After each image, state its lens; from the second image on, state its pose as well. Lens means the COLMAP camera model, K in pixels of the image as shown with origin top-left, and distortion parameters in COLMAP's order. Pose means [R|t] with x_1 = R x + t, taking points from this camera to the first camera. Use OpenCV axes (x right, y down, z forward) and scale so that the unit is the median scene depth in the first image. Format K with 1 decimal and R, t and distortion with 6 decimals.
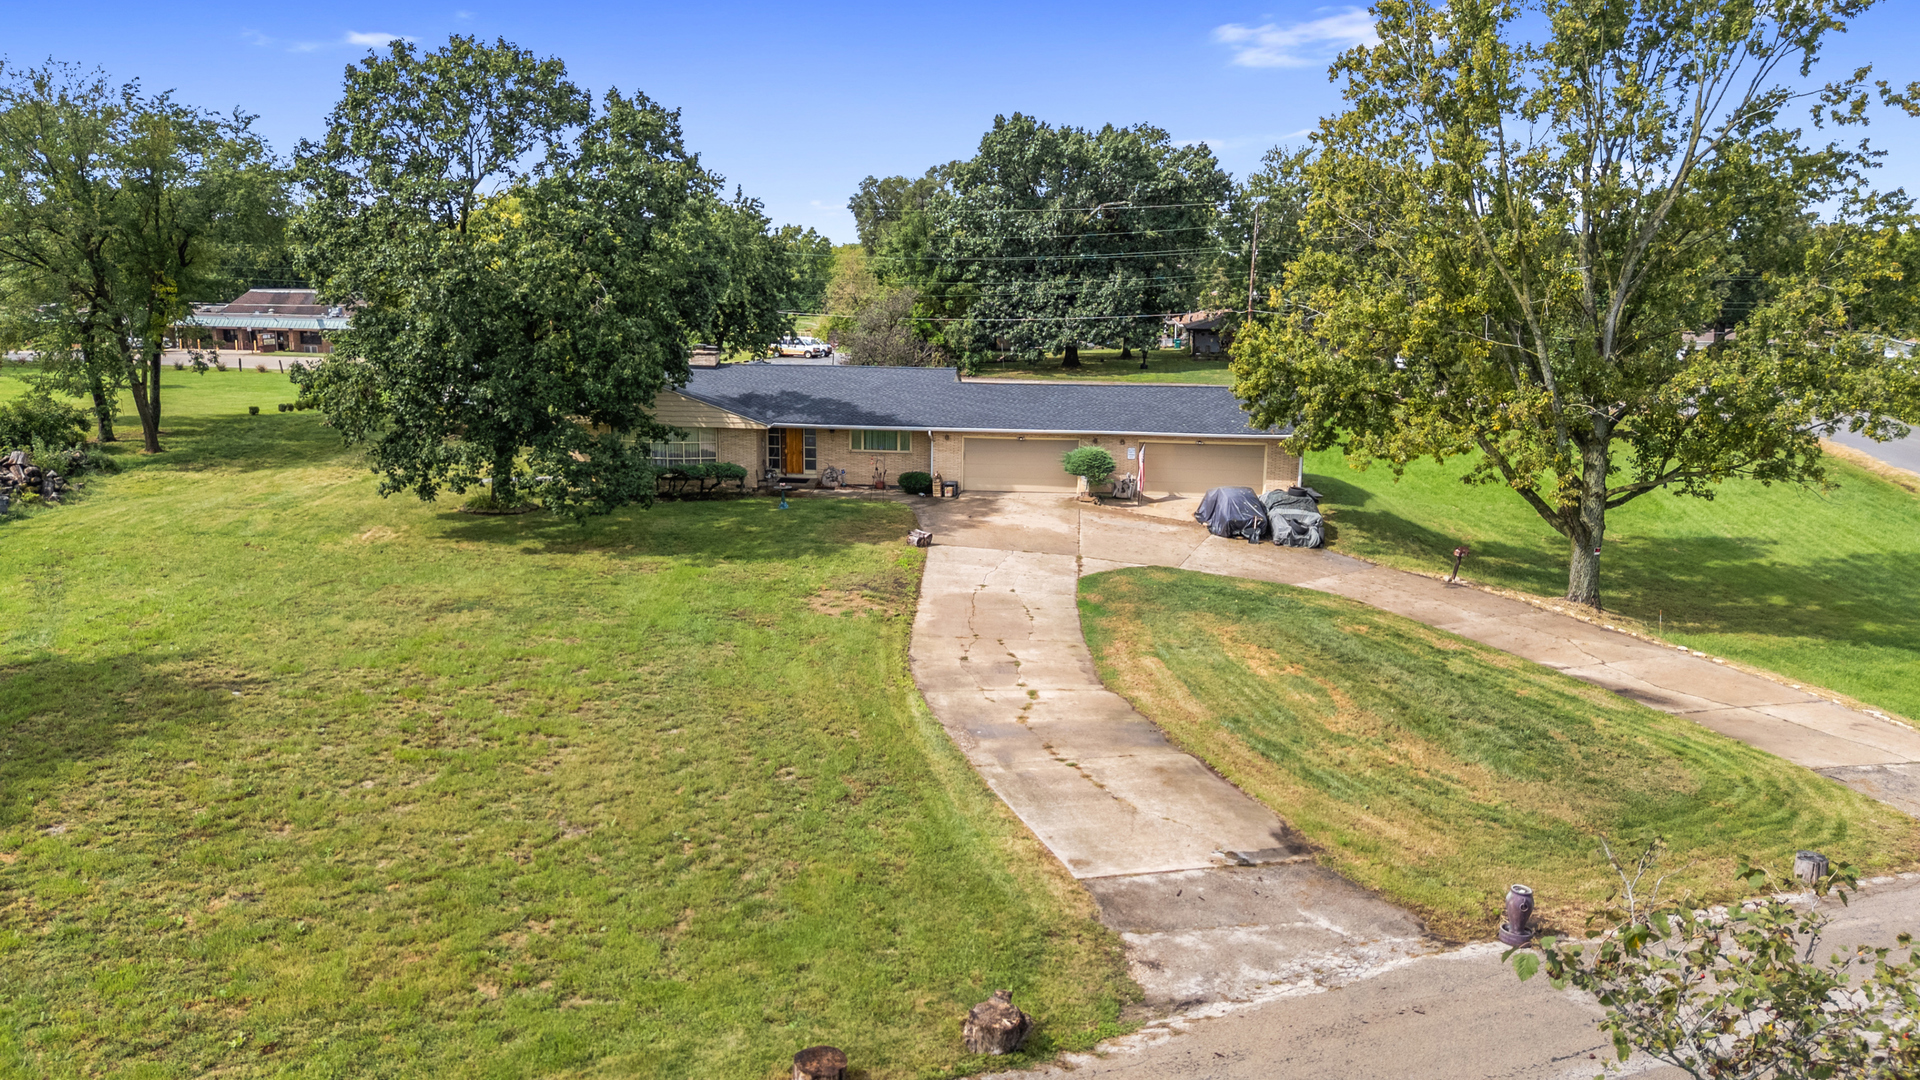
lens RADIAL K [[1402.2, 0, 960.0], [0, 1402.2, 540.0], [0, 0, 1]] dist [0.047252, -0.005904]
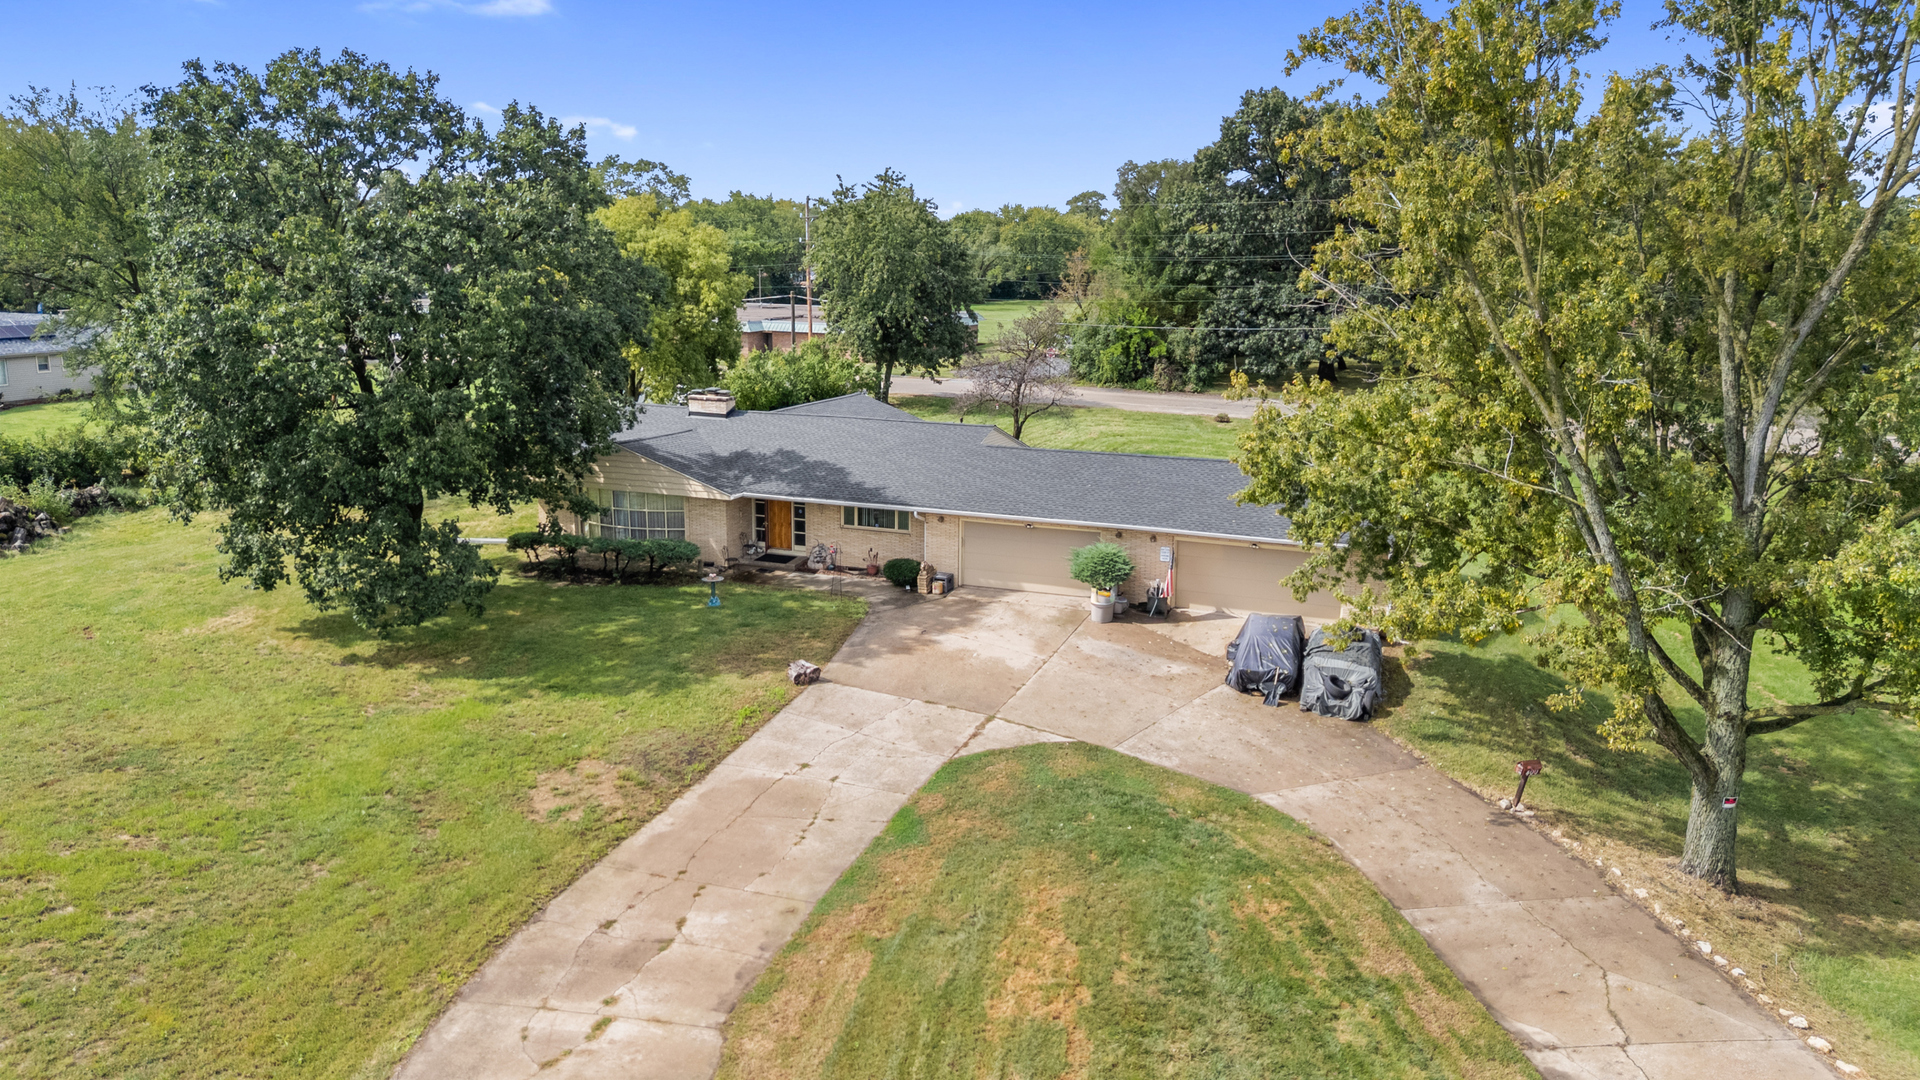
lens RADIAL K [[1402.2, 0, 960.0], [0, 1402.2, 540.0], [0, 0, 1]] dist [0.047252, -0.005904]
pose [[0.959945, 0.054574, -0.274821, 0.215162], [-0.048527, 0.998408, 0.028759, -0.082198], [0.275953, -0.014271, 0.961065, 0.221518]]
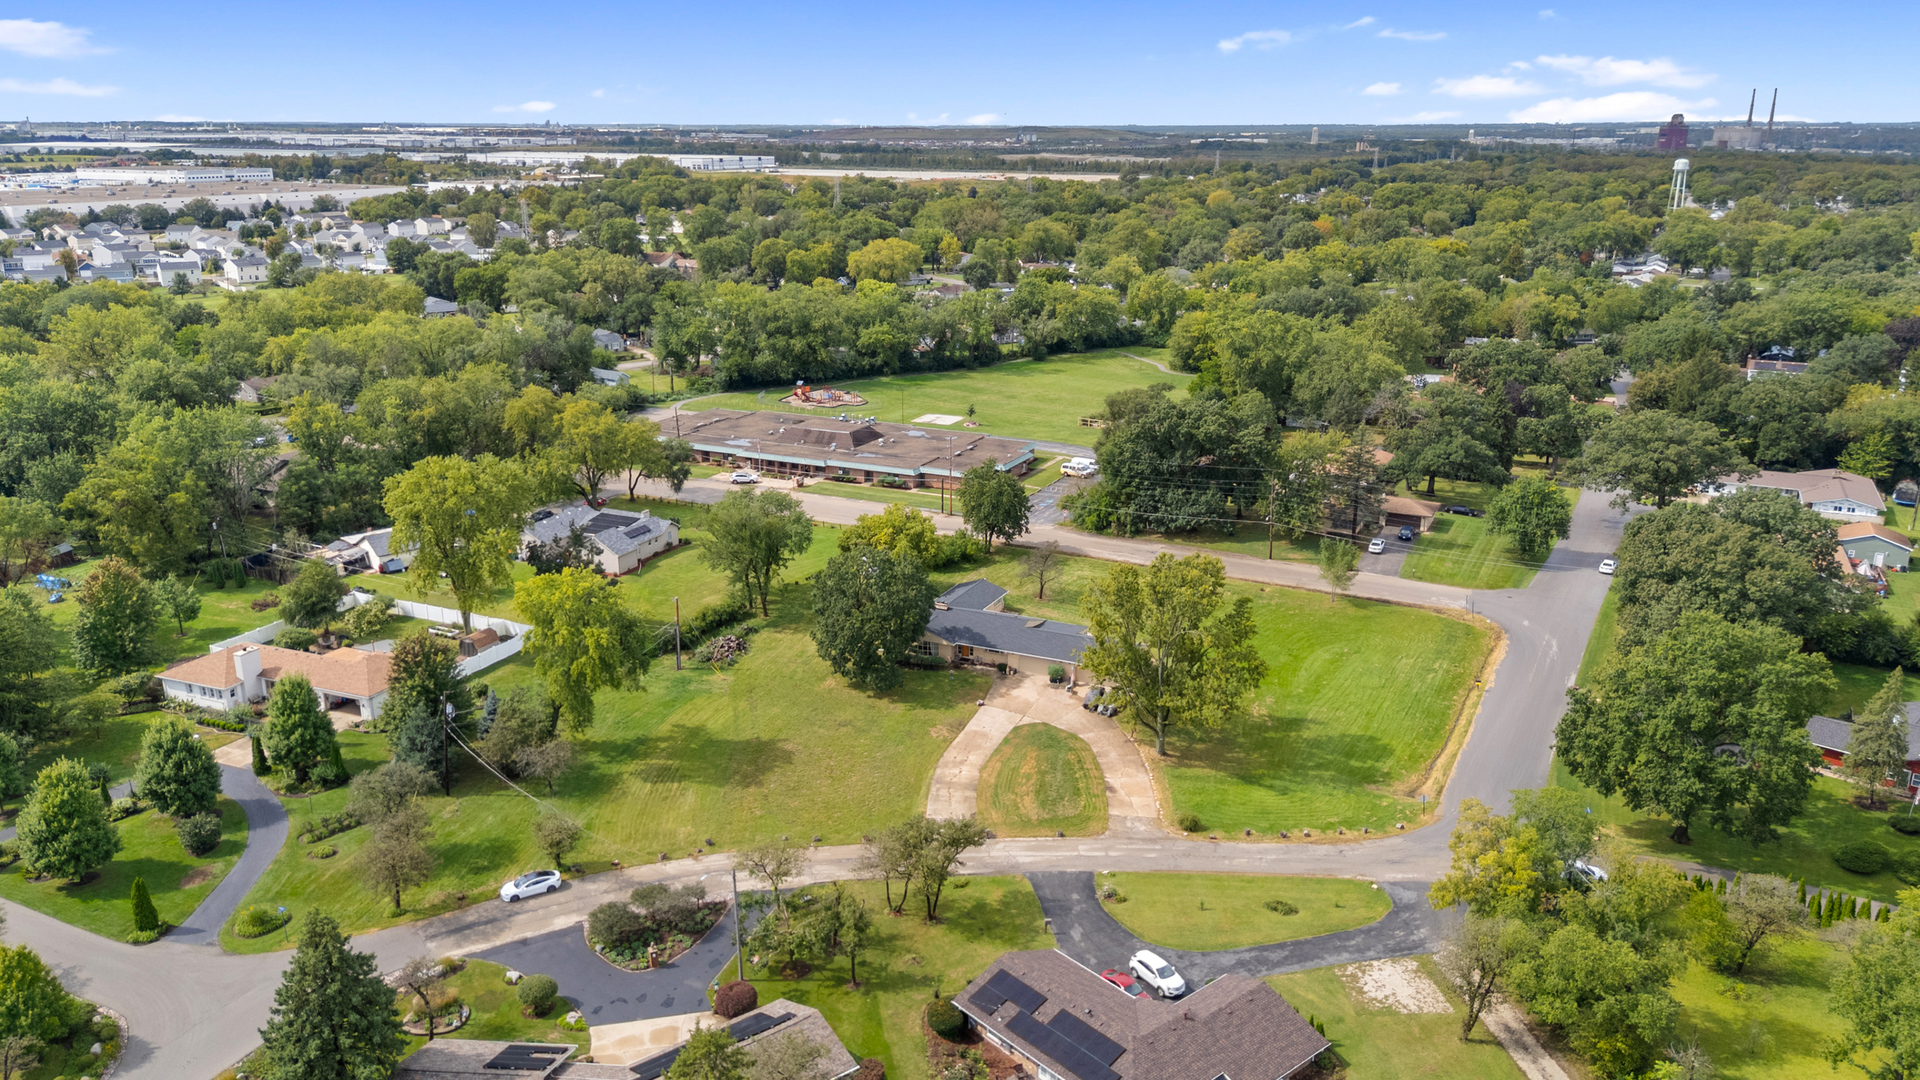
lens RADIAL K [[1402.2, 0, 960.0], [0, 1402.2, 540.0], [0, 0, 1]] dist [0.047252, -0.005904]
pose [[0.944693, 0.085176, -0.316702, 0.757770], [-0.052699, 0.992561, 0.109750, -0.597936], [0.323694, -0.086991, 0.942154, -1.685155]]
